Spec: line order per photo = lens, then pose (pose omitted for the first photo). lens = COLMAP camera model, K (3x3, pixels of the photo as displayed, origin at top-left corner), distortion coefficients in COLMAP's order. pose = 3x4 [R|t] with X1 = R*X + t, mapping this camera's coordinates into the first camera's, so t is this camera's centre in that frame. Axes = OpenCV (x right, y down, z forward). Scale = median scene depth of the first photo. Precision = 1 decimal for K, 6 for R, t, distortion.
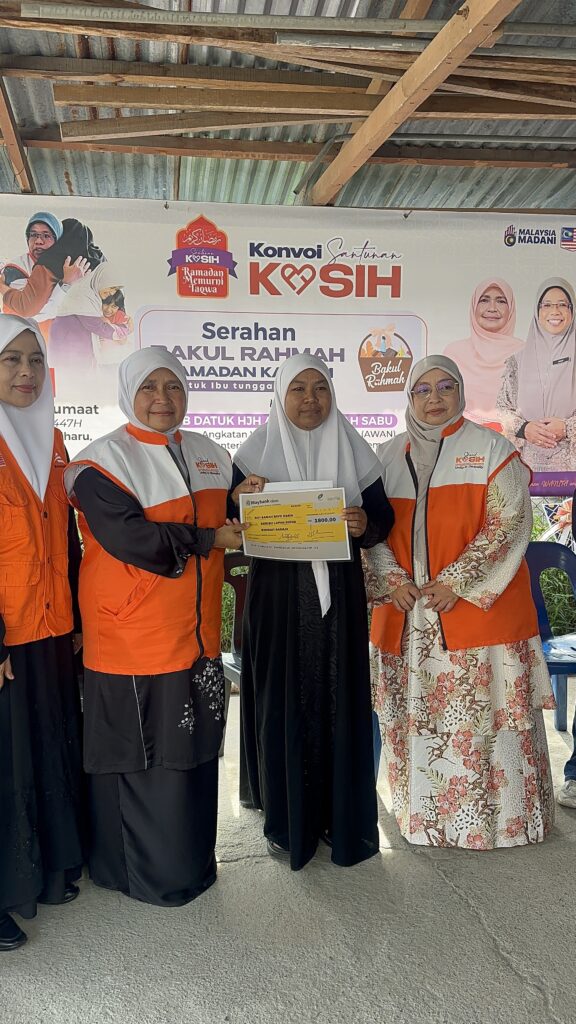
lens RADIAL K [[834.2, 0, 287.5], [0, 834.2, 518.1], [0, 0, 1]] dist [0.135705, -0.217369]
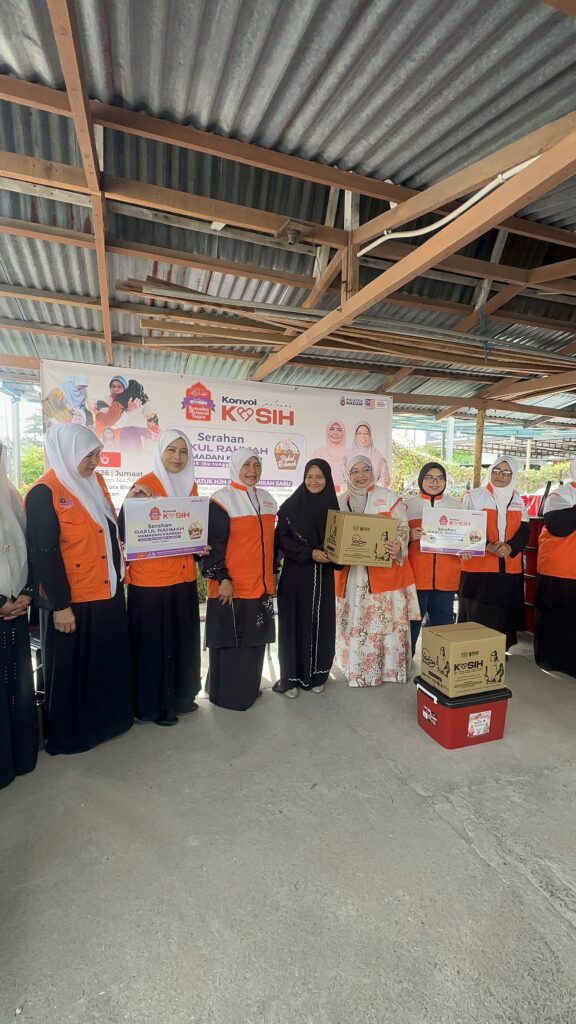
lens RADIAL K [[446.2, 0, 288.0], [0, 446.2, 512.0], [0, 0, 1]] dist [0.000606, -0.000416]
pose [[0.983749, 0.016785, 0.178763, -0.076861], [-0.006840, 0.998401, -0.056105, 0.014814], [-0.179419, 0.053970, 0.982291, -0.078073]]
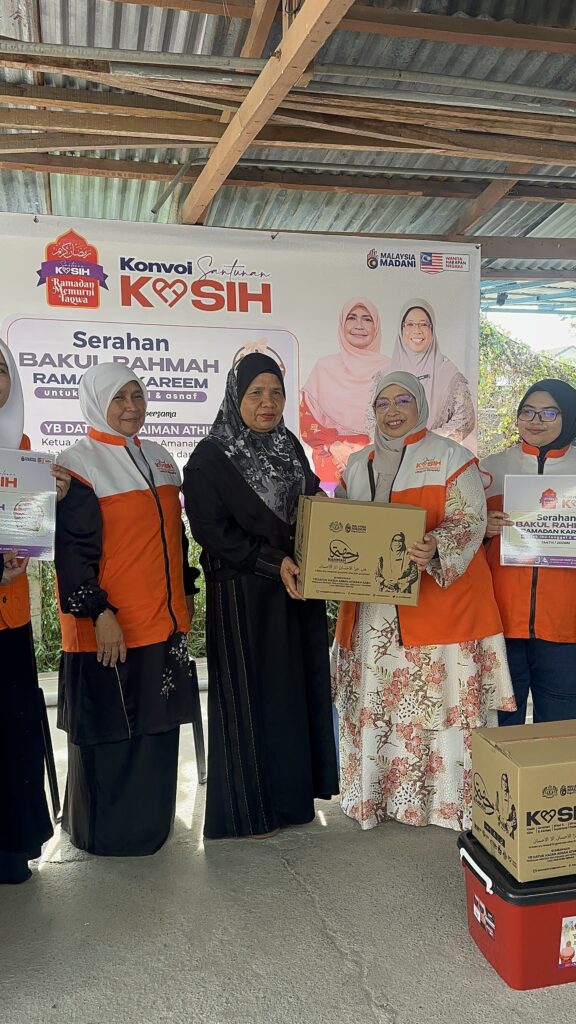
lens RADIAL K [[842.0, 0, 288.4], [0, 842.0, 515.7], [0, 0, 1]] dist [0.060289, -0.078241]
pose [[0.996221, -0.002046, 0.086833, 0.069293], [0.003637, 0.999828, -0.018171, 0.006795], [-0.086781, 0.018418, 0.996057, -0.036784]]
